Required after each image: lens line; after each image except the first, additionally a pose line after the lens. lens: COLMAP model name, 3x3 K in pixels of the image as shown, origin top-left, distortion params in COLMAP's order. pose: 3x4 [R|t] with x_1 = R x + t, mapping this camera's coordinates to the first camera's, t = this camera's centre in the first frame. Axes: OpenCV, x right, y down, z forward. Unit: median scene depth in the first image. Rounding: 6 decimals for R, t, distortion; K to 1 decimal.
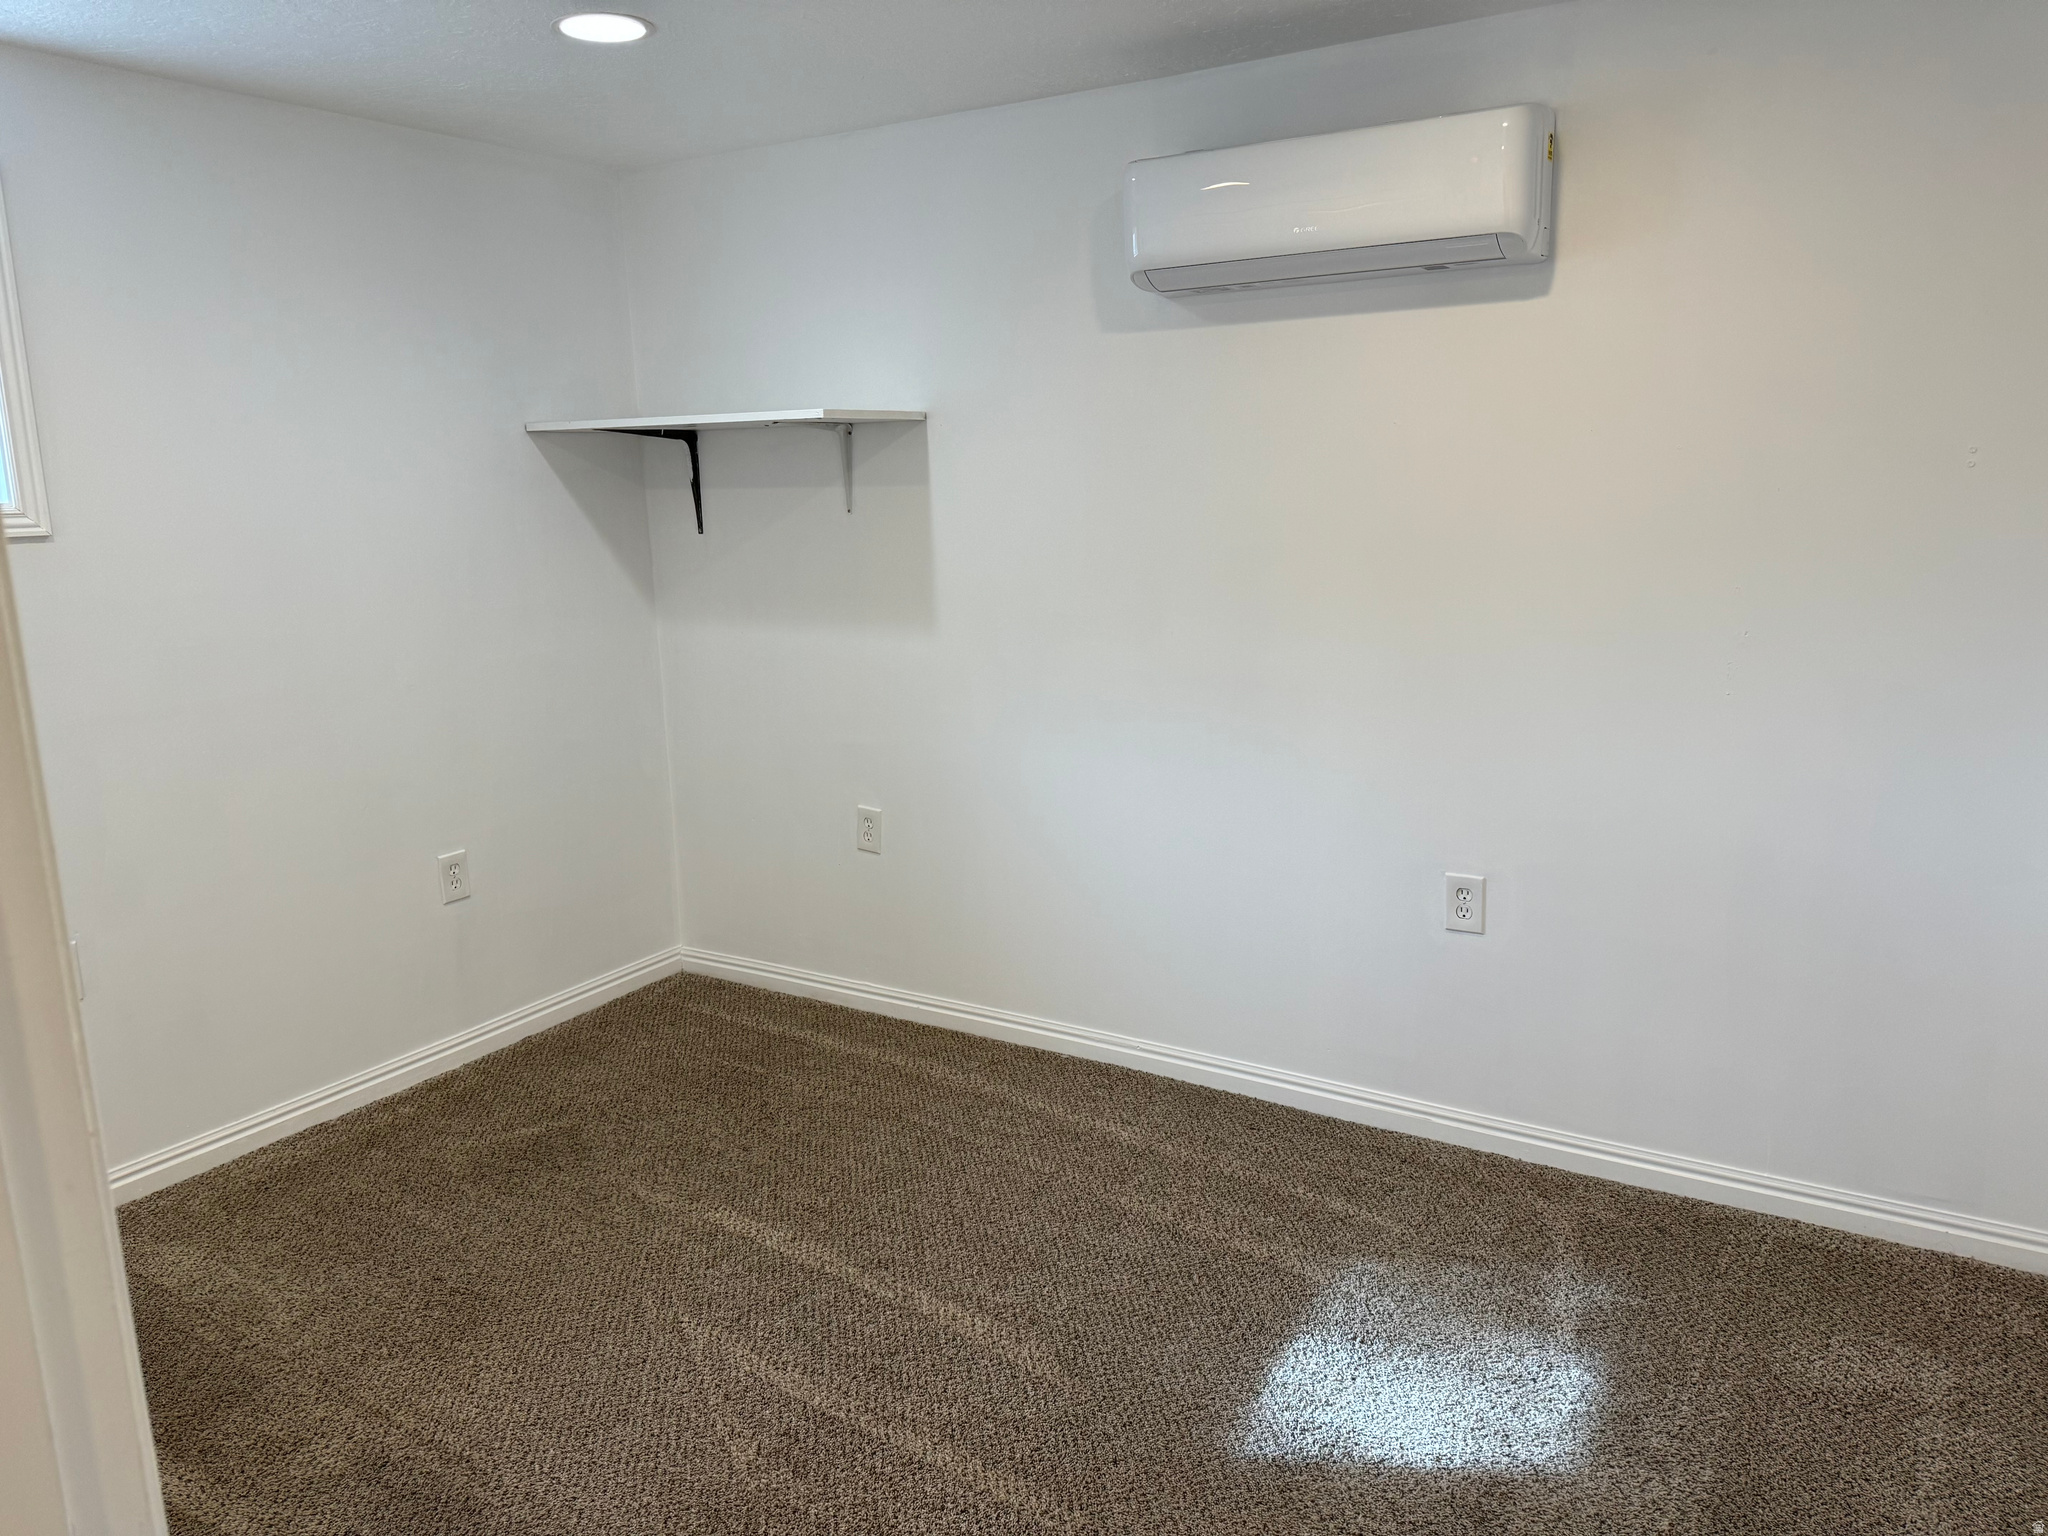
lens RADIAL K [[1452.0, 0, 1021.2], [0, 1452.0, 775.1], [0, 0, 1]] dist [0.081229, -0.083817]
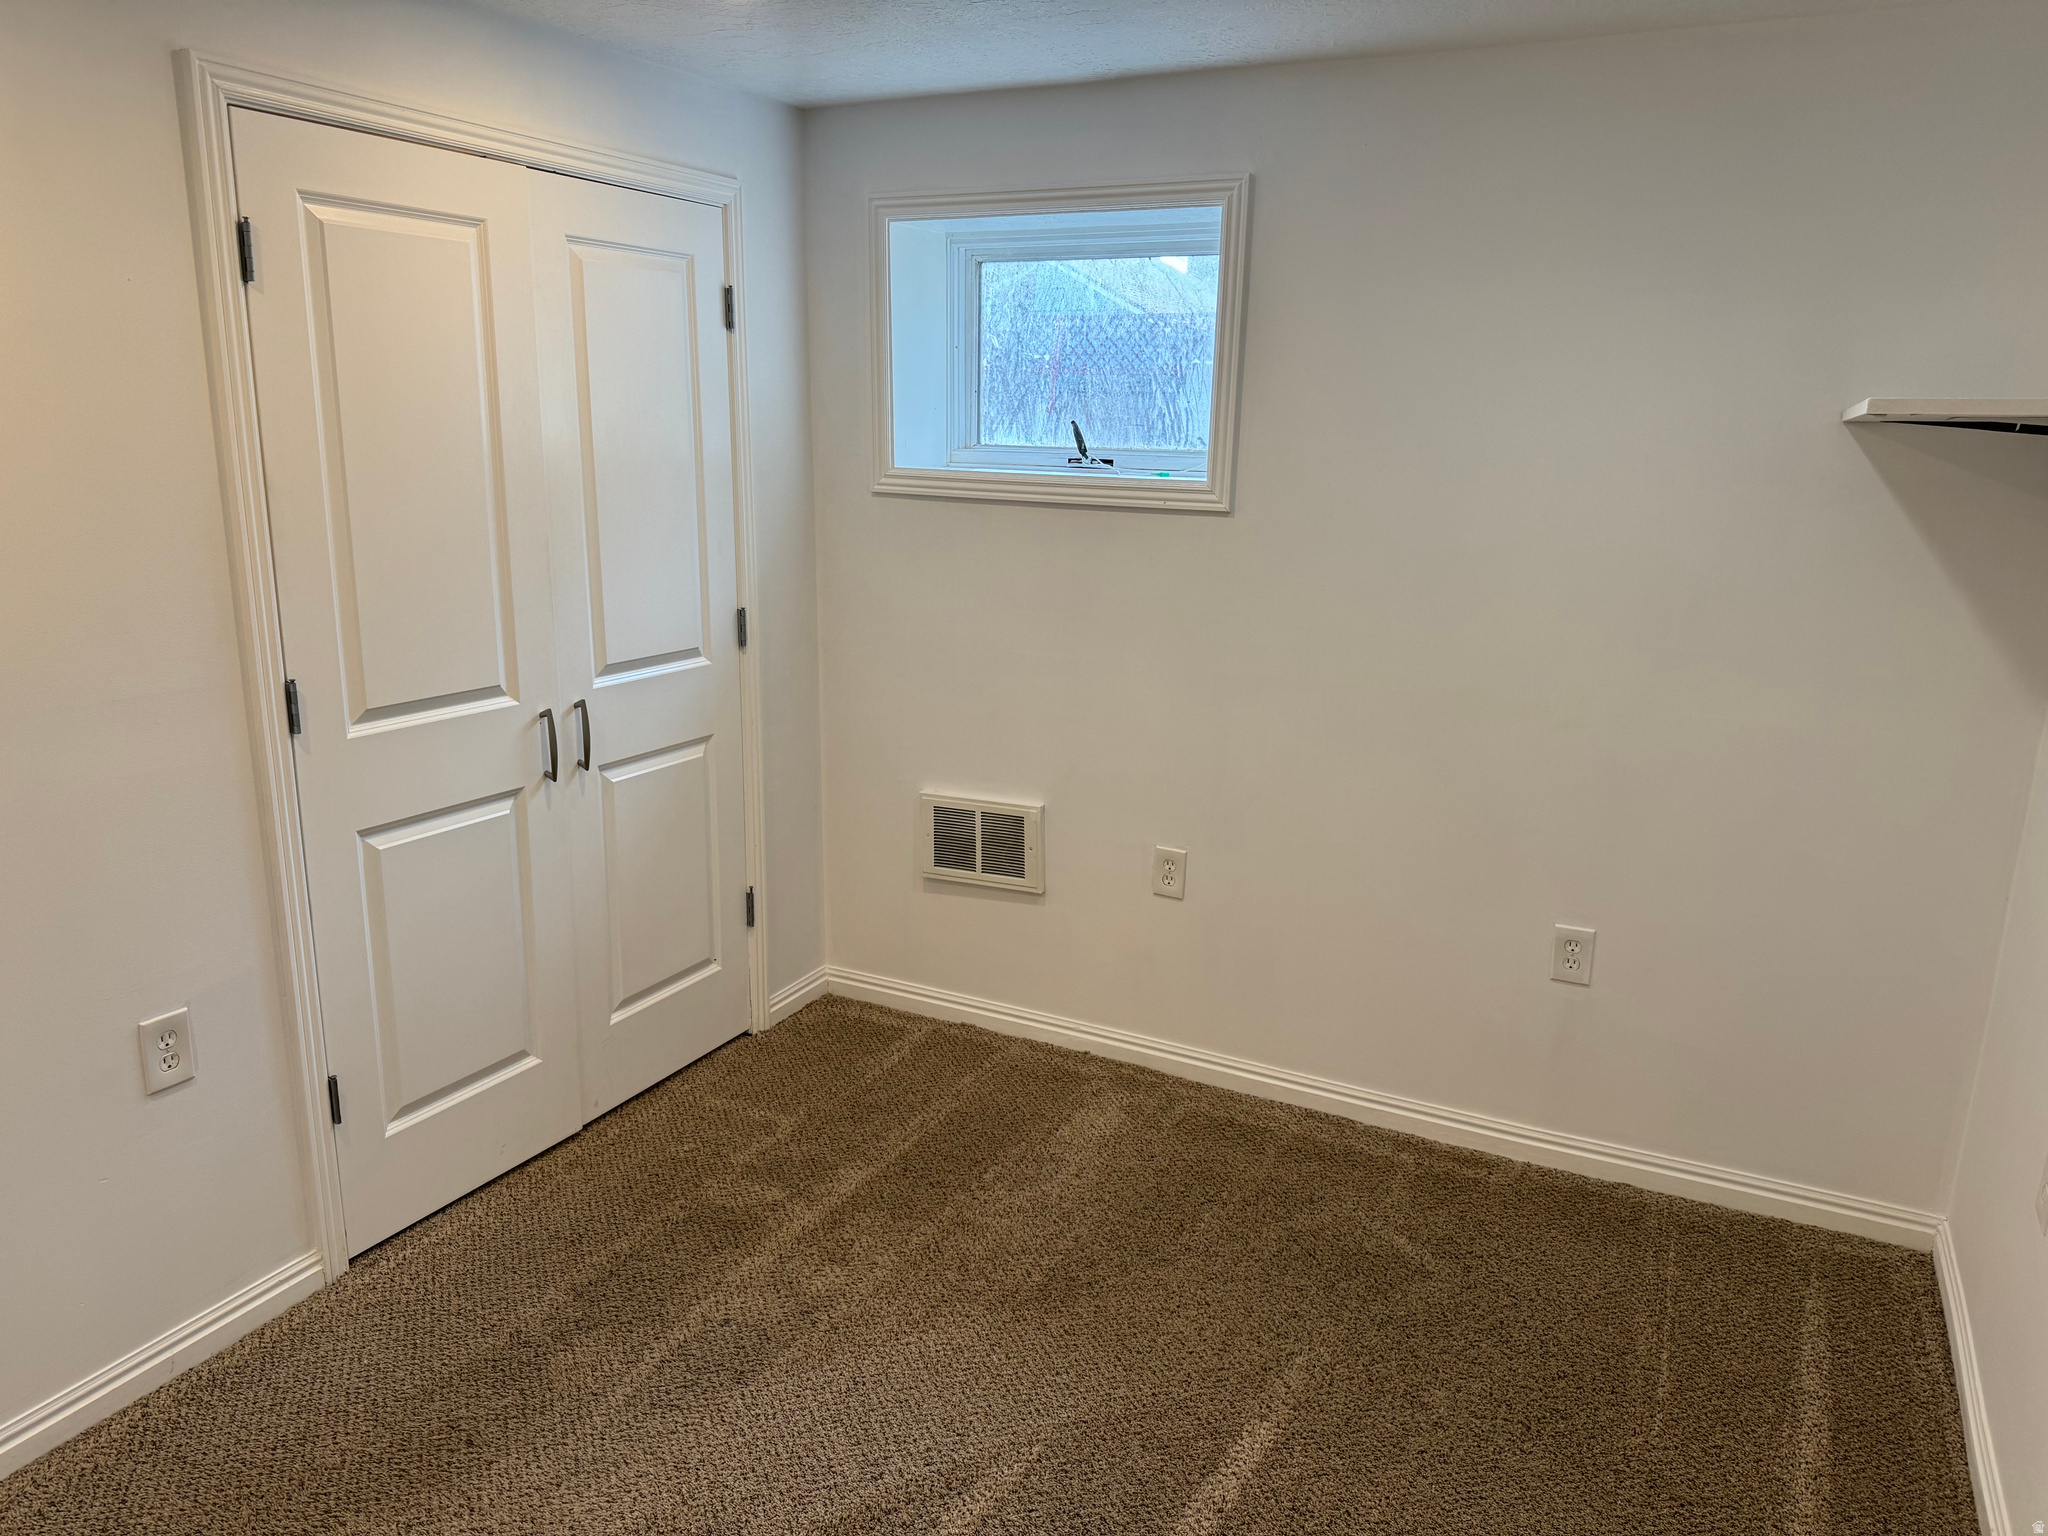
lens RADIAL K [[1452.0, 0, 1021.2], [0, 1452.0, 775.1], [0, 0, 1]] dist [0.081229, -0.083817]
pose [[0.079375, 0.262371, -0.961697, 0.372218], [-0.222971, 0.944971, 0.239405, -0.159832], [0.971588, 0.195427, 0.133508, 0.574851]]
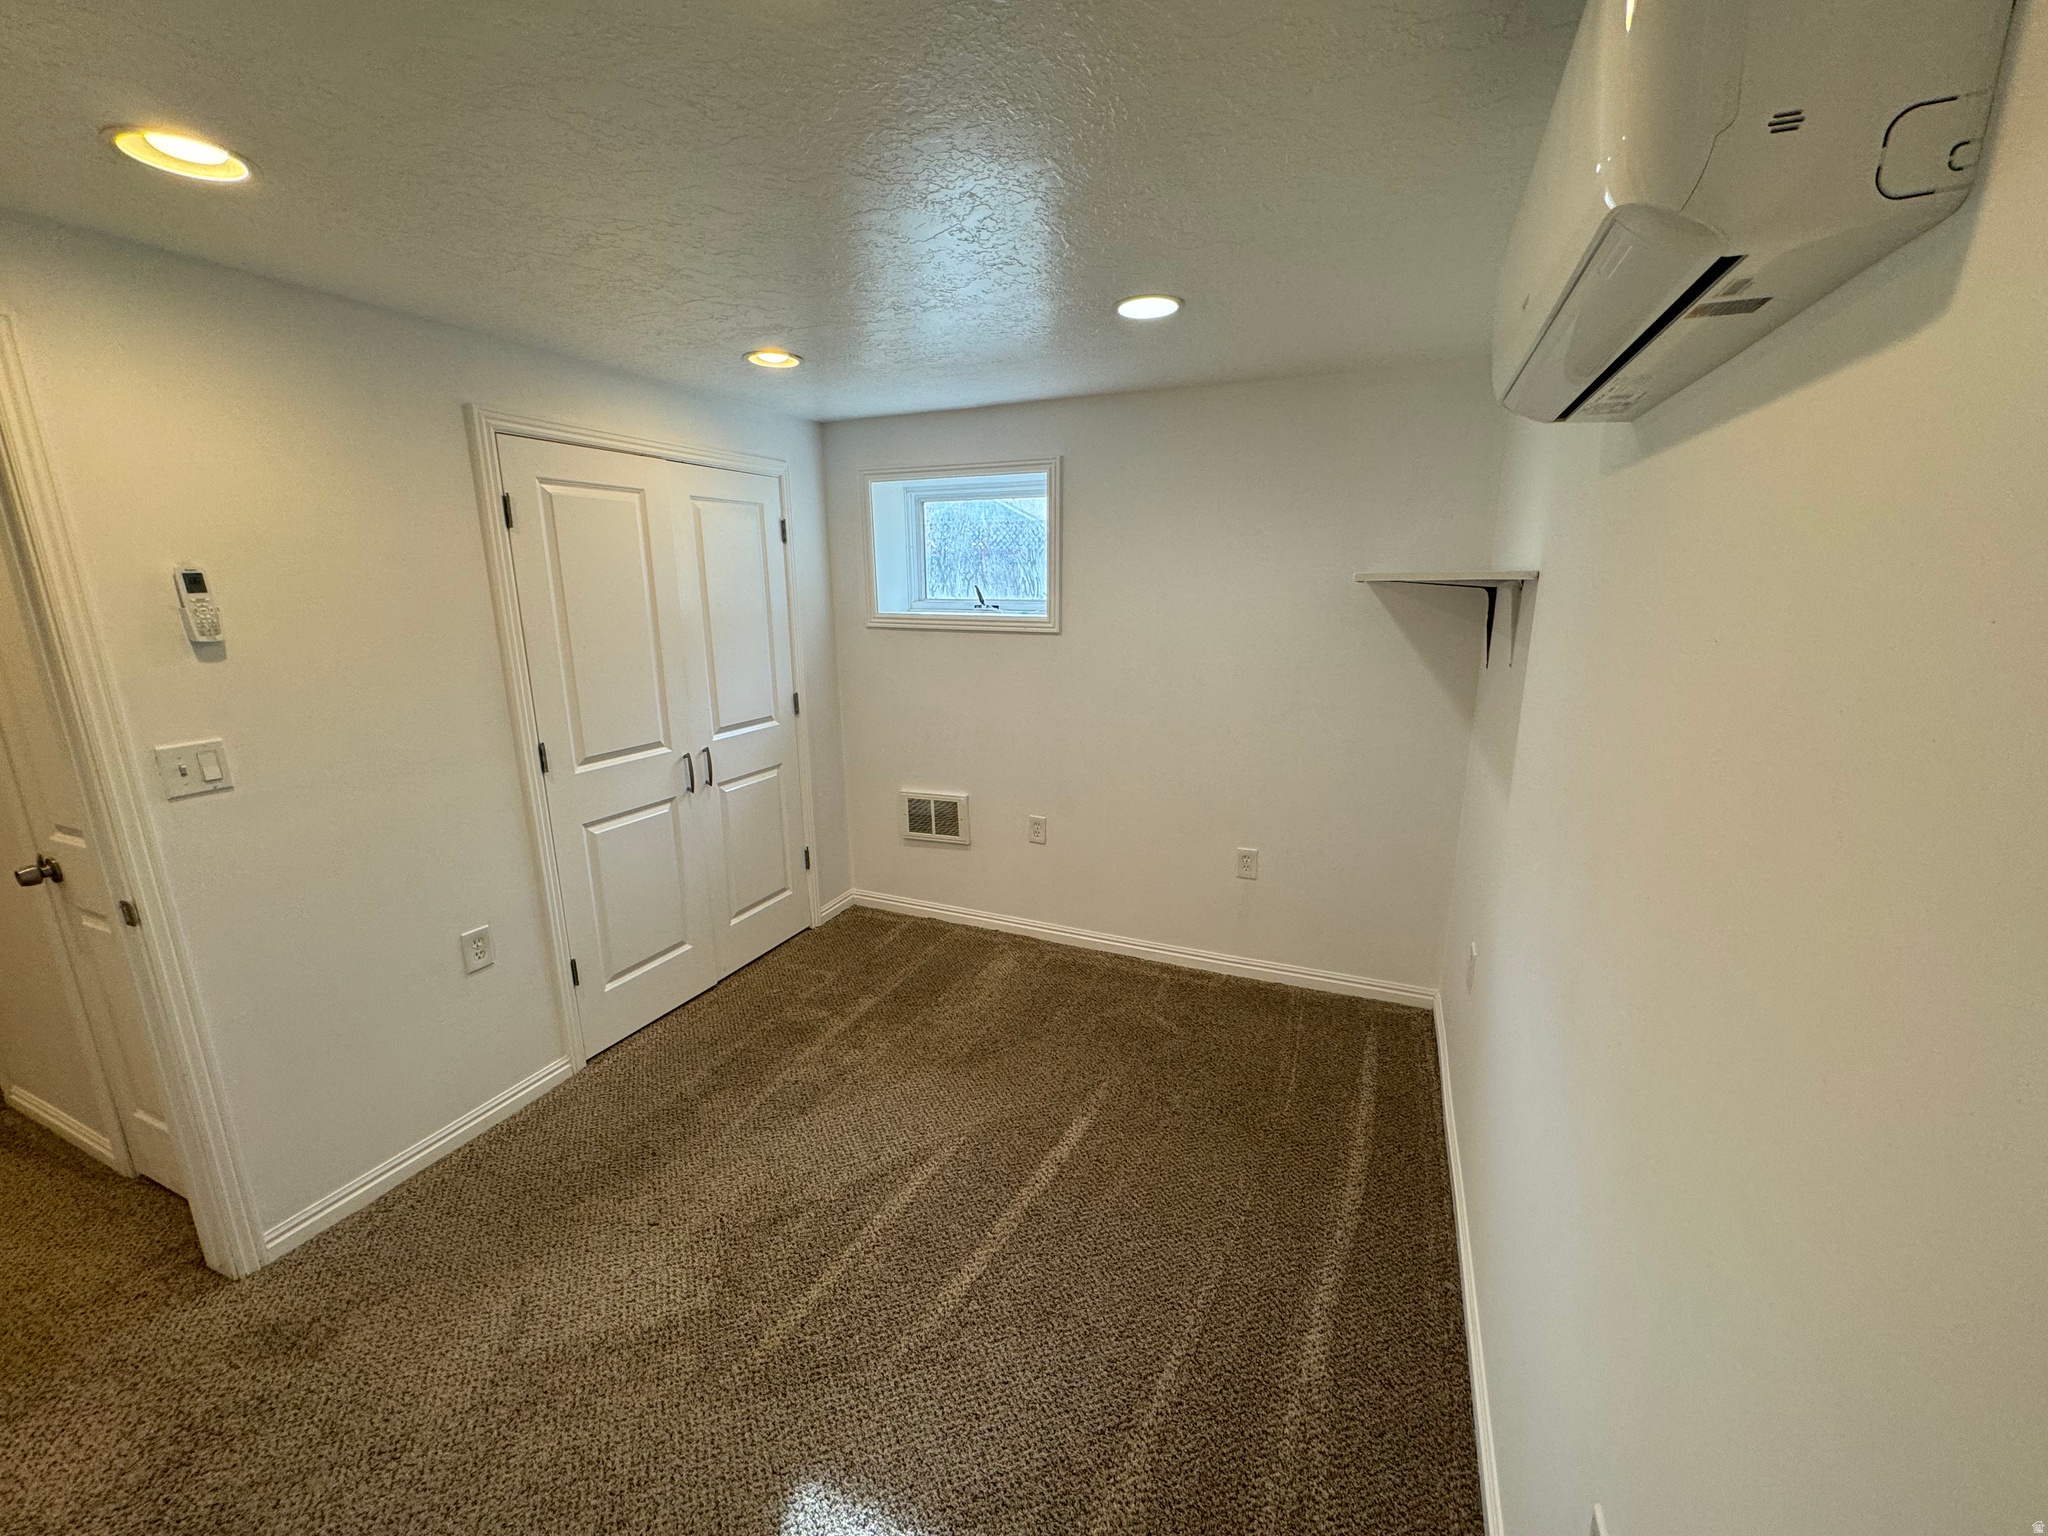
lens RADIAL K [[826.1, 0, 1024.0], [0, 826.1, 768.0], [0, 0, 1]] dist [0.015705, 0.000182]
pose [[0.139200, 0.247342, -0.958877, 0.414424], [-0.198470, 0.955626, 0.217691, -0.177019], [0.970172, 0.160006, 0.182113, 0.601048]]
